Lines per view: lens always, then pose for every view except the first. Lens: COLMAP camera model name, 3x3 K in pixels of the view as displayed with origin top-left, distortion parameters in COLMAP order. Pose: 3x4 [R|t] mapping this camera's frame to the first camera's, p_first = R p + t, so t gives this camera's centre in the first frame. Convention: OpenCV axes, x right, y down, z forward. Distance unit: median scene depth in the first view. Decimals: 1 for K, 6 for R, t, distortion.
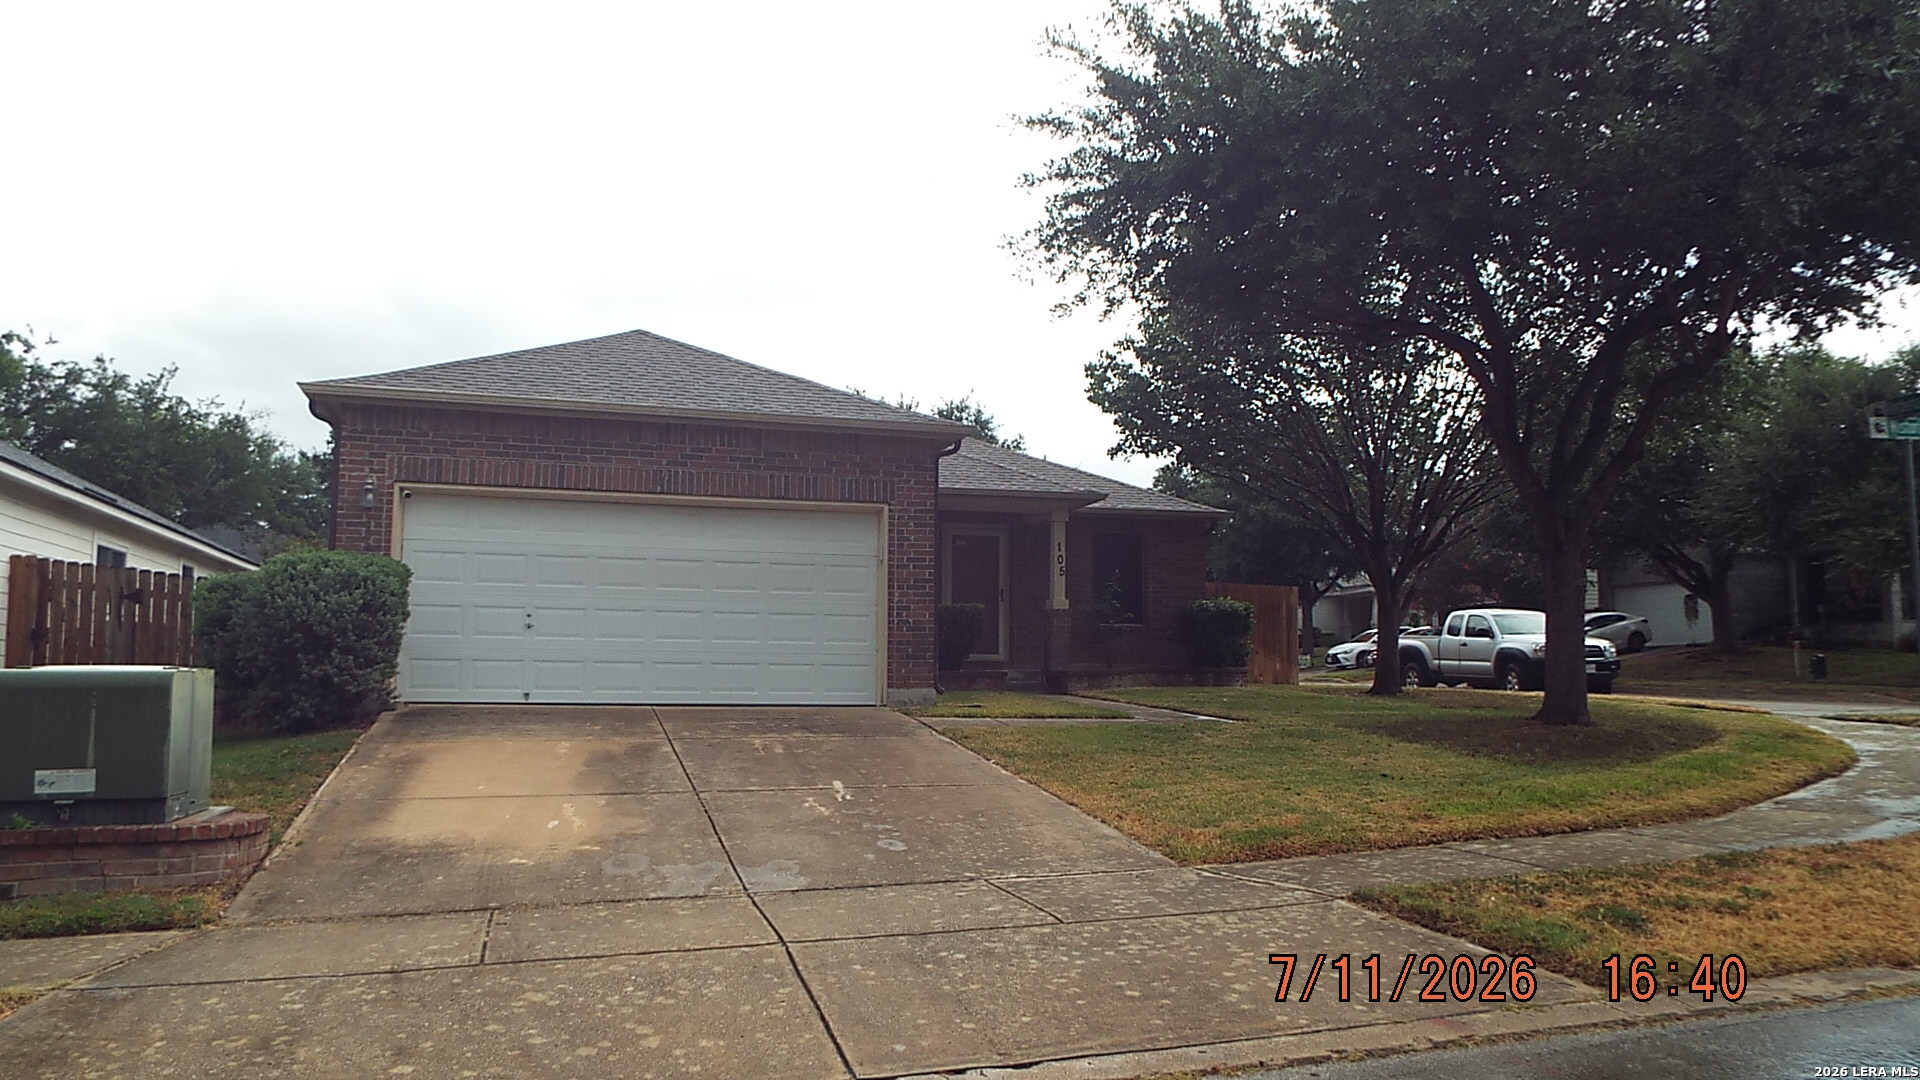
lens RADIAL K [[1435.1, 0, 960.0], [0, 1435.1, 540.0], [0, 0, 1]] dist [0.006122, 0.007755]
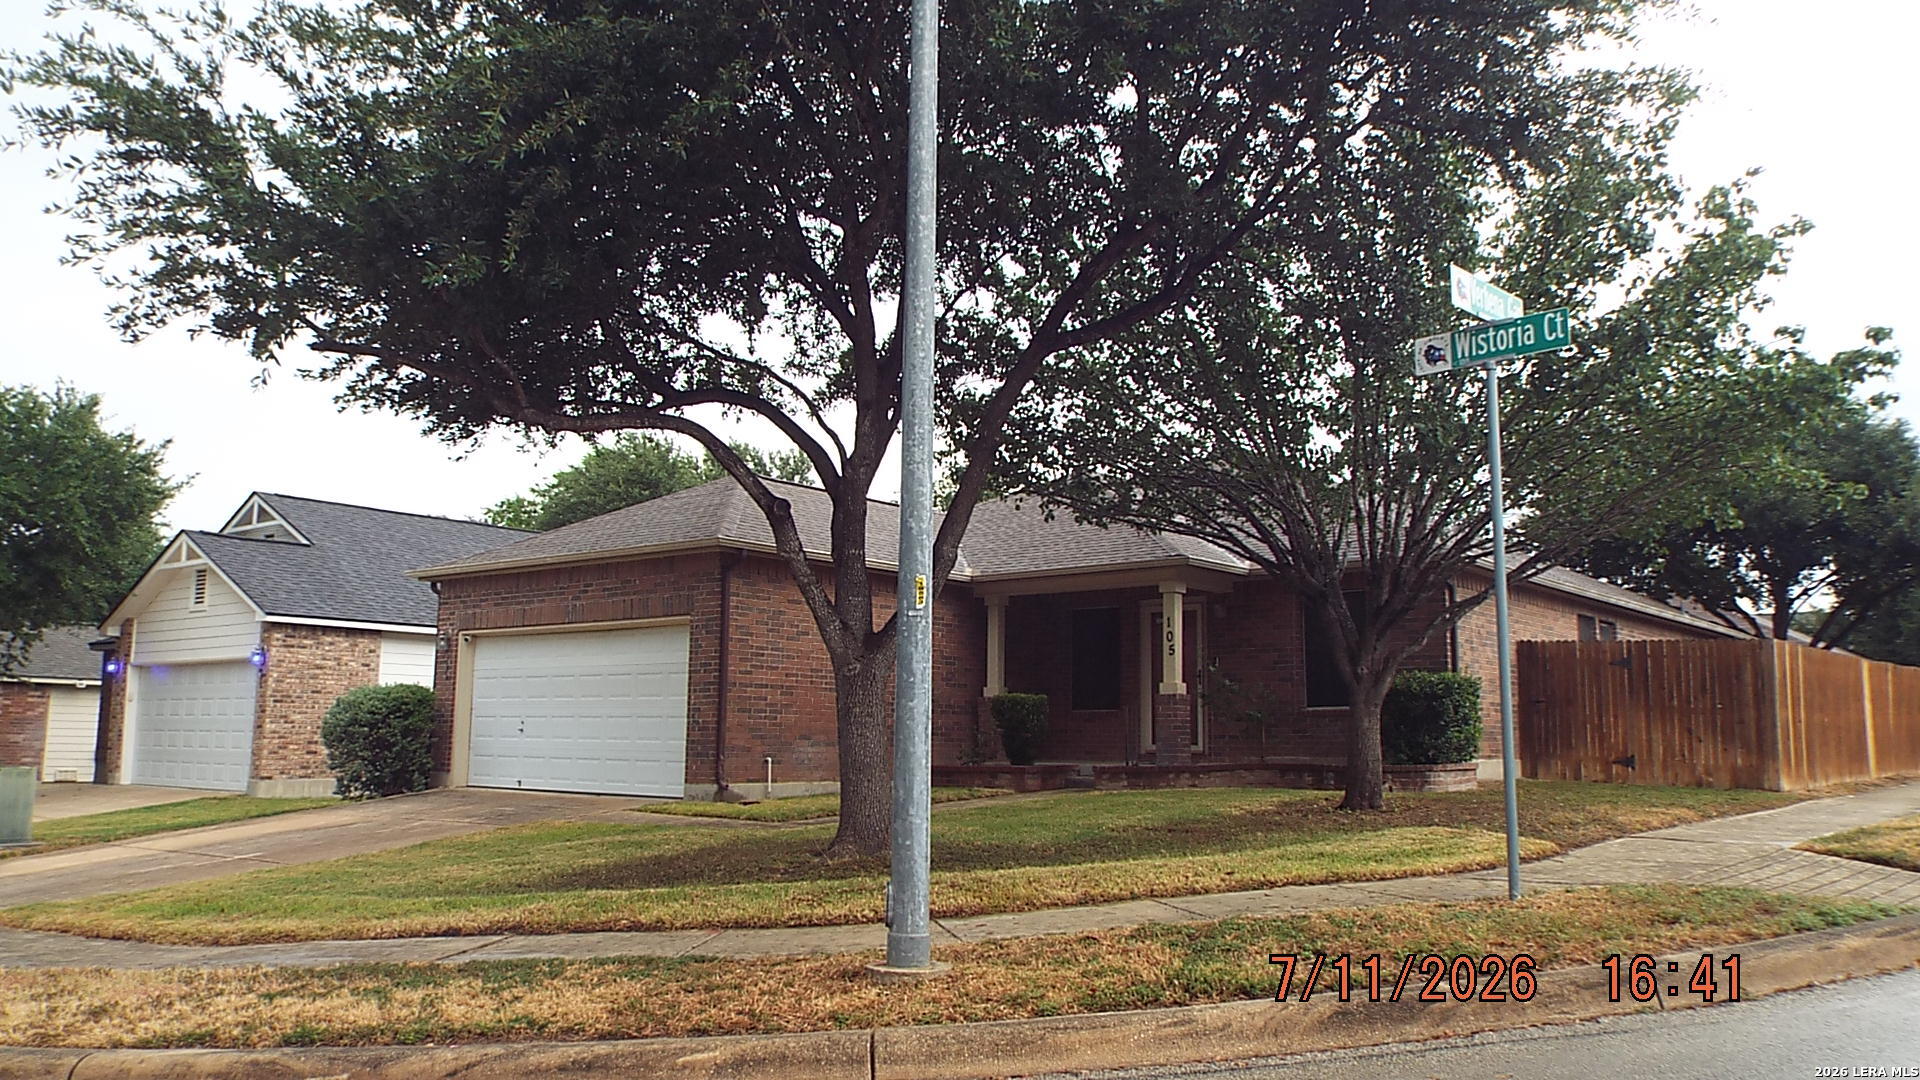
lens RADIAL K [[1658.4, 0, 960.0], [0, 1658.4, 540.0], [0, 0, 1]] dist [0.049826, 0.000442]
pose [[0.540080, -0.106856, -0.834803, 0.677855], [0.077141, 0.994017, -0.077328, 0.019031], [0.838071, -0.022634, 0.545092, 0.285265]]
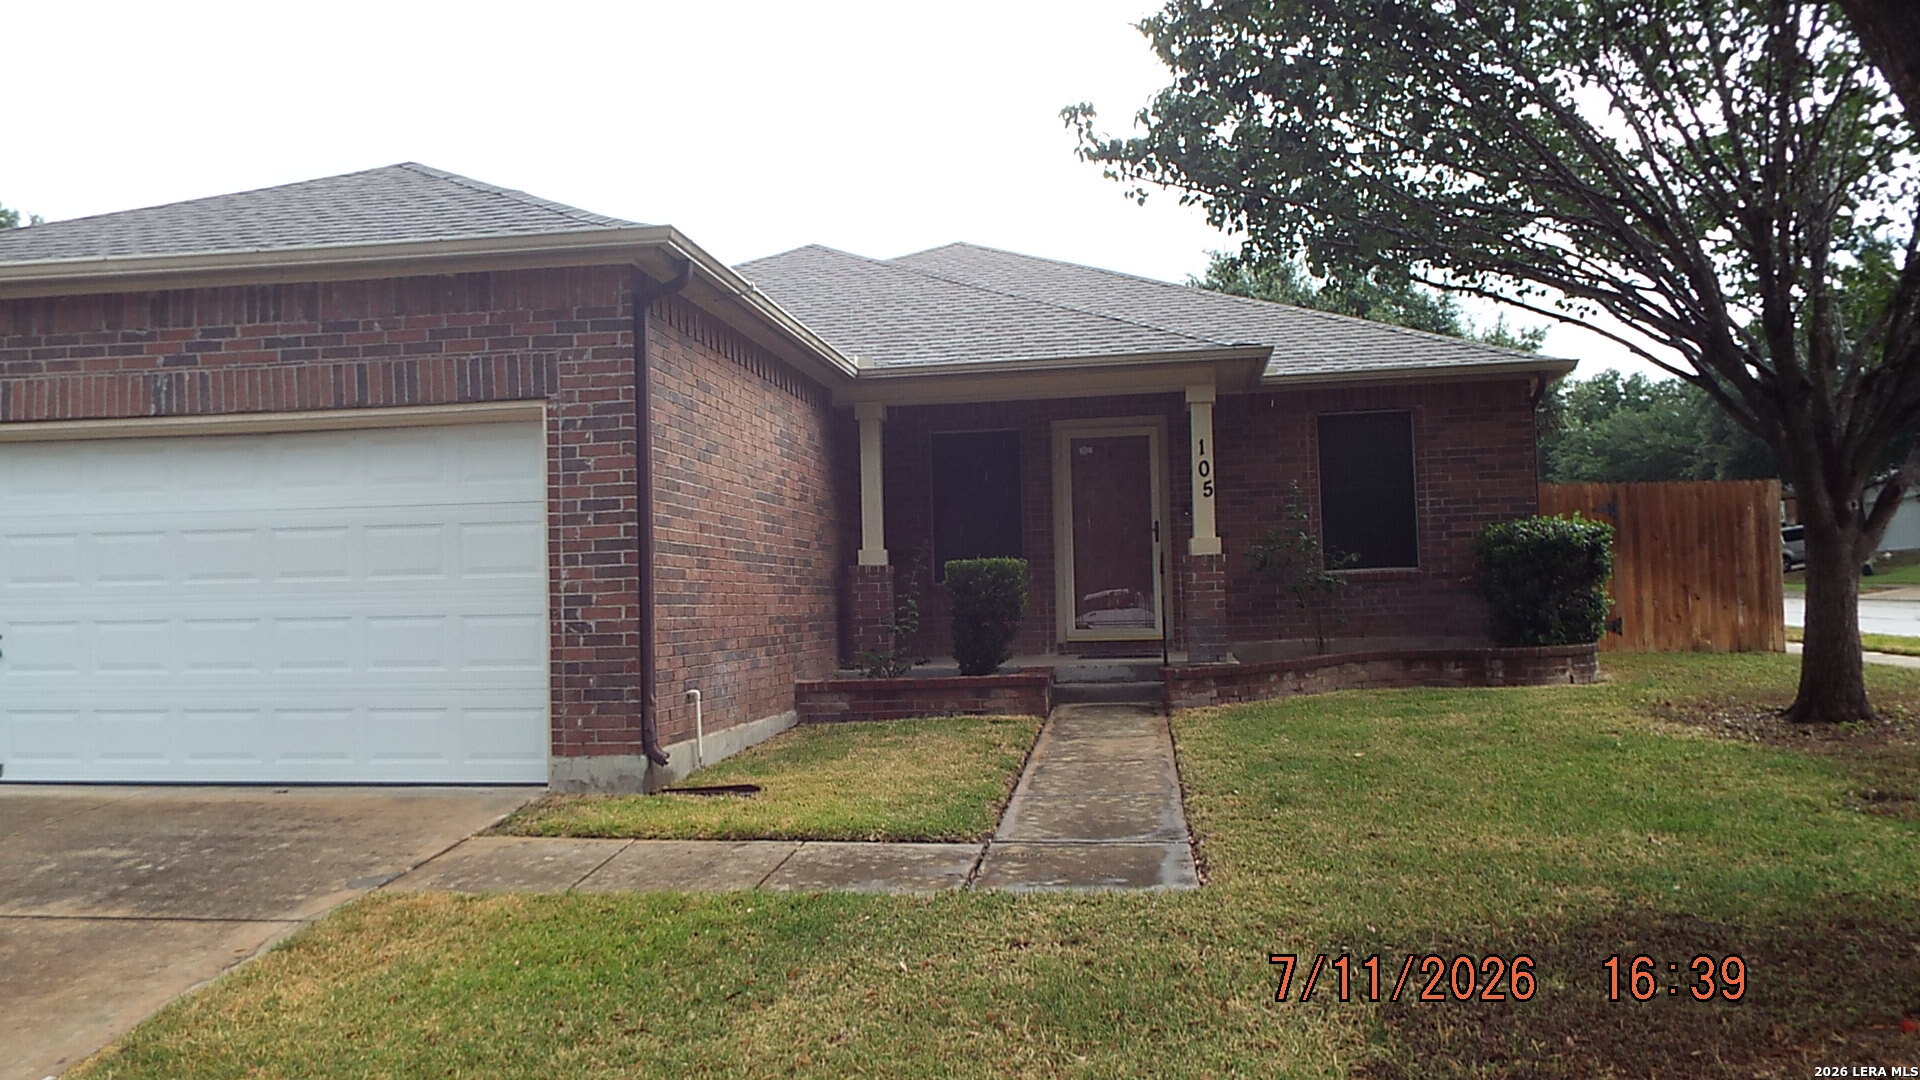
lens RADIAL K [[1435.1, 0, 960.0], [0, 1435.1, 540.0], [0, 0, 1]] dist [0.006122, 0.007755]
pose [[0.907123, -0.045999, -0.418345, 0.178883], [0.071620, 0.996383, 0.045741, 0.007225], [0.414728, -0.071455, 0.907136, 0.350961]]
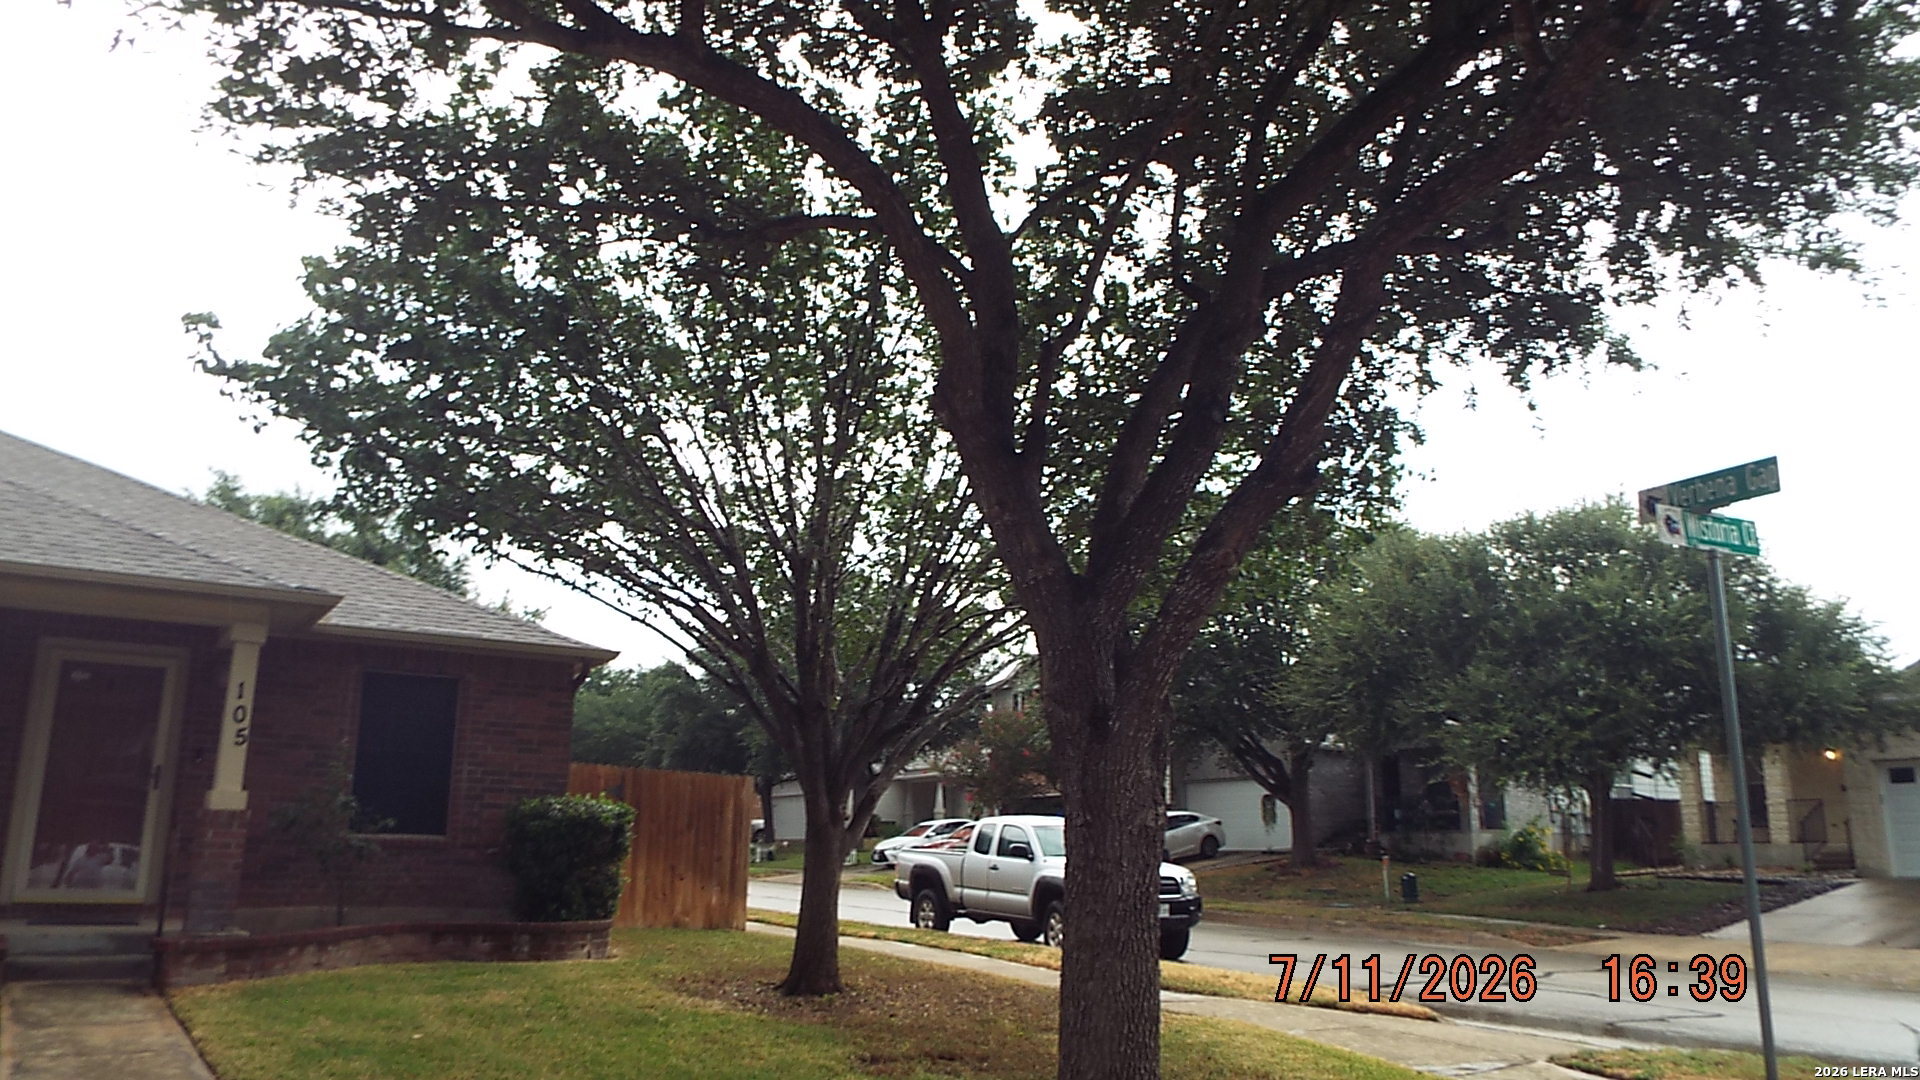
lens RADIAL K [[1434.3, 0, 960.0], [0, 1434.3, 540.0], [0, 0, 1]] dist [-0.031042, 0.041625]
pose [[0.961713, 0.076079, 0.263285, 0.146415], [-0.044115, 0.991143, -0.125258, 0.003361], [-0.270483, 0.108847, 0.956552, 0.337926]]
